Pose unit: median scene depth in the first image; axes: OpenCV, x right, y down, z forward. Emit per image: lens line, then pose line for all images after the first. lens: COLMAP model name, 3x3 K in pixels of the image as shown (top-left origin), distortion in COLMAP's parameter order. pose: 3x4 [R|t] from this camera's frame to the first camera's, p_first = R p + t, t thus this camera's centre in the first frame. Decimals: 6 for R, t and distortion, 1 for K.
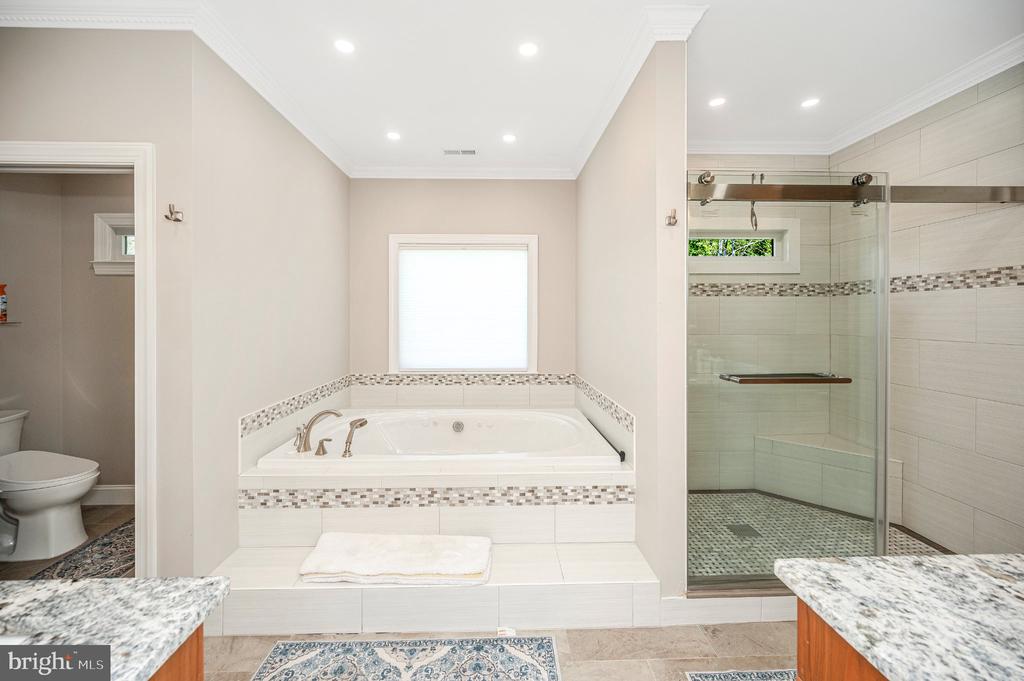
lens RADIAL K [[411.9, 0, 515.1], [0, 411.9, 316.3], [0, 0, 1]] dist [0.000144, 0.000047]
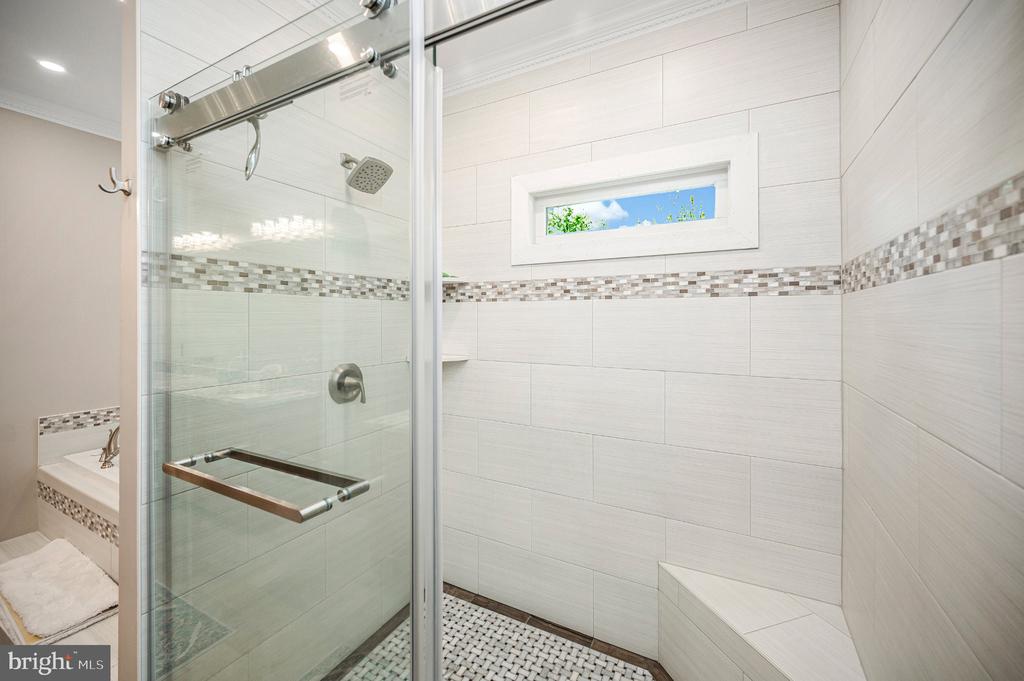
lens RADIAL K [[422.3, 0, 509.5], [0, 422.3, 317.1], [0, 0, 1]] dist [-0.000510, -0.000015]
pose [[0.854665, 0.002347, -0.519174, 0.699613], [-0.000037, 0.999990, 0.004461, -0.026848], [0.519179, -0.003793, 0.854657, 0.440669]]
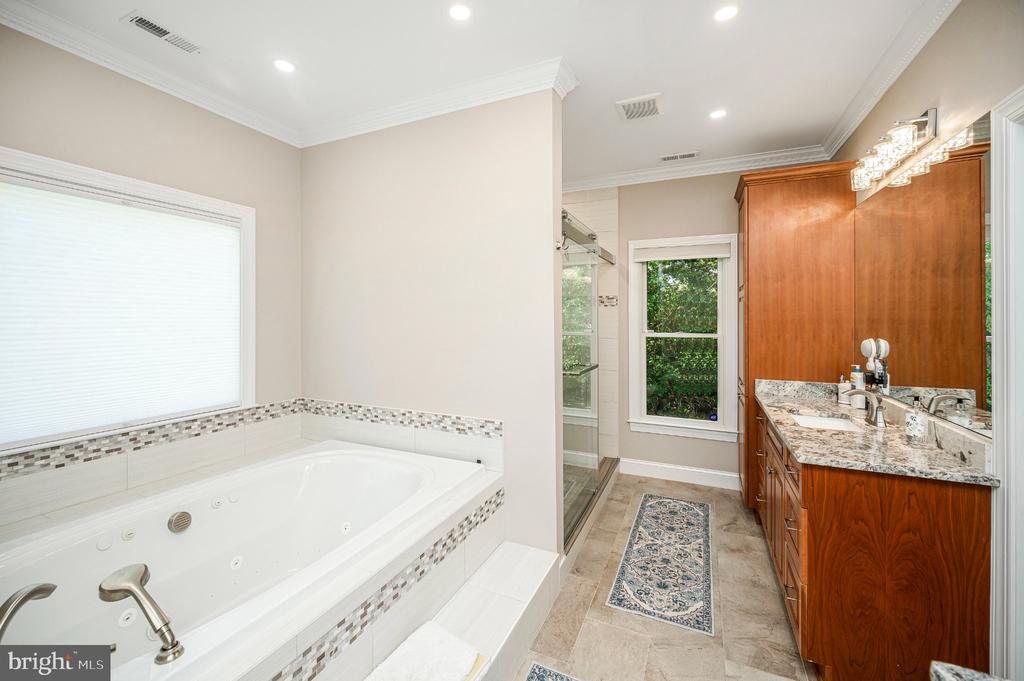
lens RADIAL K [[422.3, 0, 509.5], [0, 422.3, 317.1], [0, 0, 1]] dist [-0.000510, -0.000015]
pose [[0.458923, 0.002159, 0.888473, -0.453499], [-0.000244, 0.999997, -0.002303, -0.013081], [-0.888476, 0.000840, 0.458923, 0.336836]]
